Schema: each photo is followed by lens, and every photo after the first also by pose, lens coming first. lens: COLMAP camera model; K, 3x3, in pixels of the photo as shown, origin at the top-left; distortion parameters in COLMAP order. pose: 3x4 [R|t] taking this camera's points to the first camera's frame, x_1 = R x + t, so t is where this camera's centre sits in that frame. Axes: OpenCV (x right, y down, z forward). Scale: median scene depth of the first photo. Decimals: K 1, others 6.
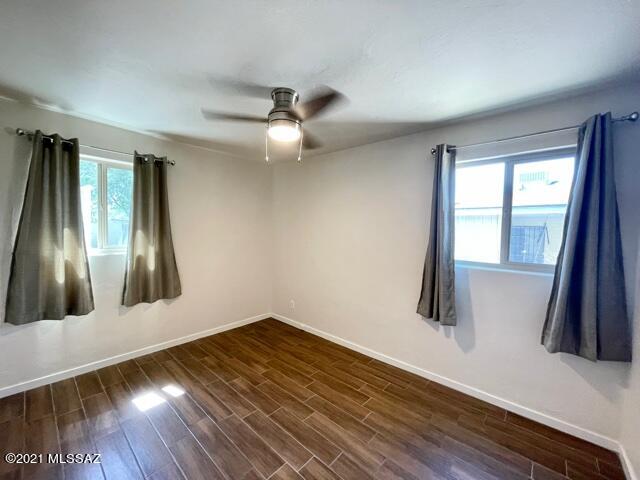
lens RADIAL K [[257.5, 0, 320.0], [0, 257.5, 234.9], [0, 0, 1]] dist [-0.003909, 0.000631]
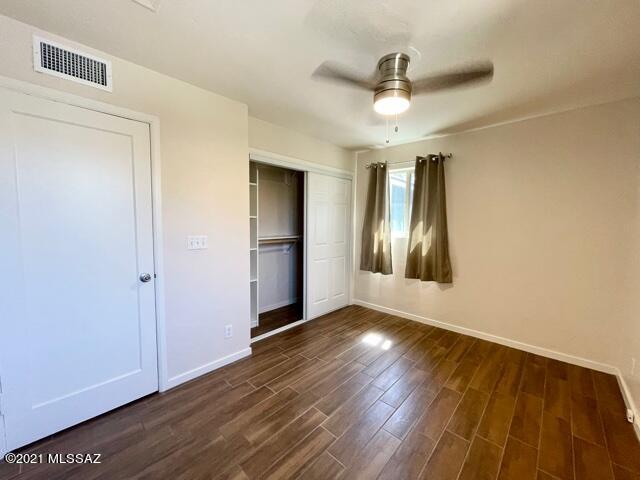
lens RADIAL K [[257.5, 0, 319.9], [0, 257.5, 242.4], [0, 0, 1]] dist [-0.003909, 0.000631]
pose [[-0.021826, 0.062373, -0.997814, 0.540843], [-0.028159, 0.997618, 0.062977, 0.022735], [0.999365, 0.029472, -0.020018, 0.540759]]
